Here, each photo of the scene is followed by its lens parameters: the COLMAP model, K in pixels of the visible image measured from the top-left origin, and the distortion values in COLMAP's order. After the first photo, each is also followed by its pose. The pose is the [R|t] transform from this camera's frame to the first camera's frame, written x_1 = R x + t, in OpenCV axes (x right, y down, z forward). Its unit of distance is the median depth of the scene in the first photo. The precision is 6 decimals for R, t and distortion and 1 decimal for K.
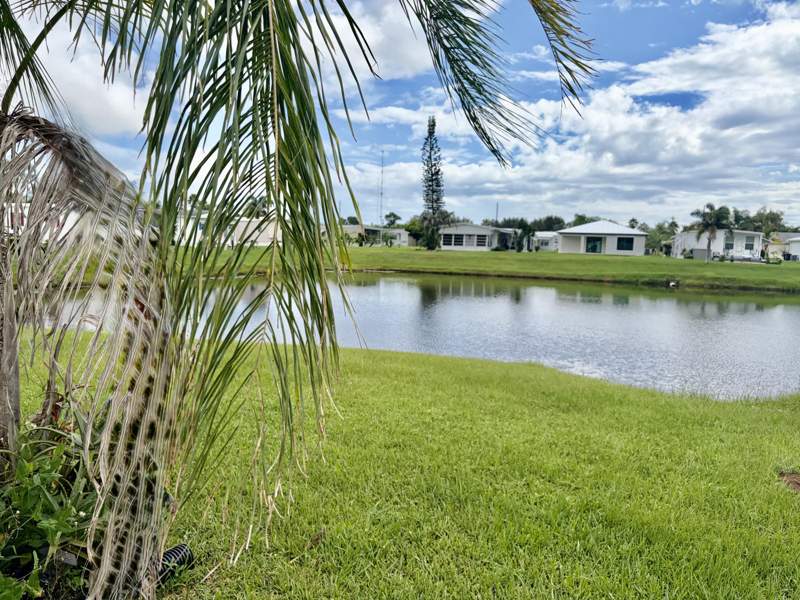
lens RADIAL K [[612.5, 0, 389.3], [0, 612.5, 321.2], [0, 0, 1]] dist [0.002424, 0.005519]
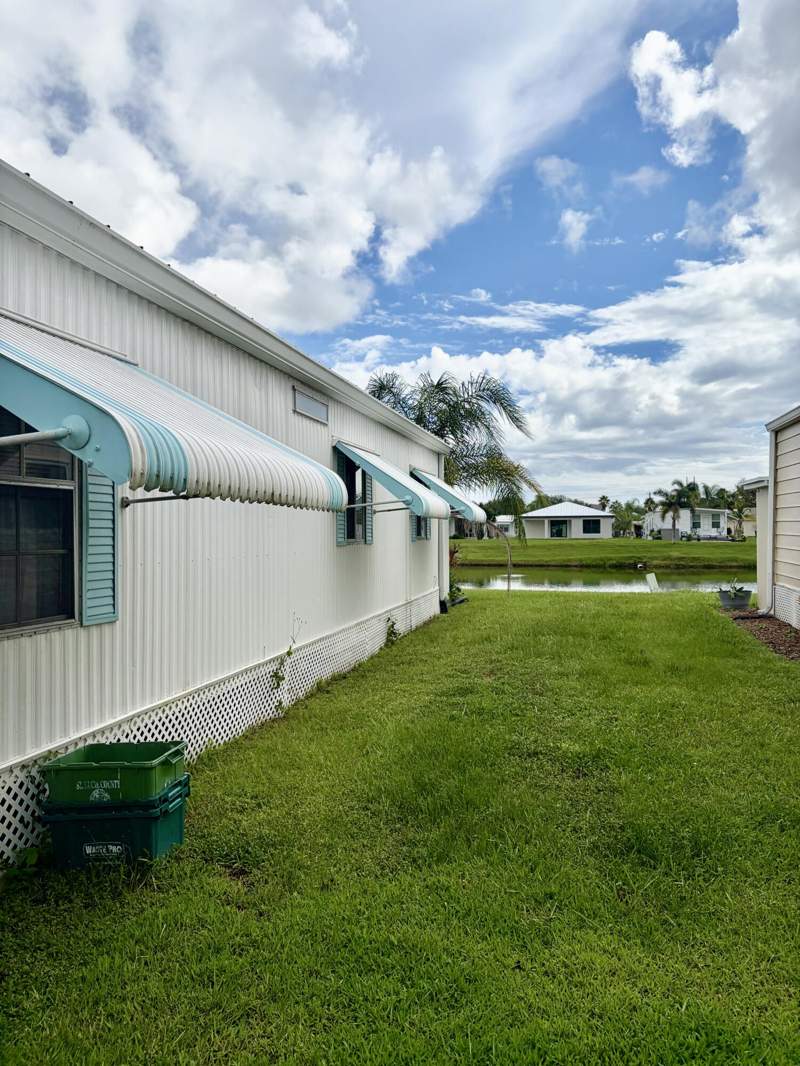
lens RADIAL K [[816.1, 0, 400.0], [0, 816.1, 533.0], [0, 0, 1]] dist [0.002424, 0.005519]
pose [[0.991618, -0.037227, 0.123724, -0.033340], [0.052798, 0.990743, -0.125061, 0.013888], [-0.117923, 0.130545, 0.984404, -0.109218]]
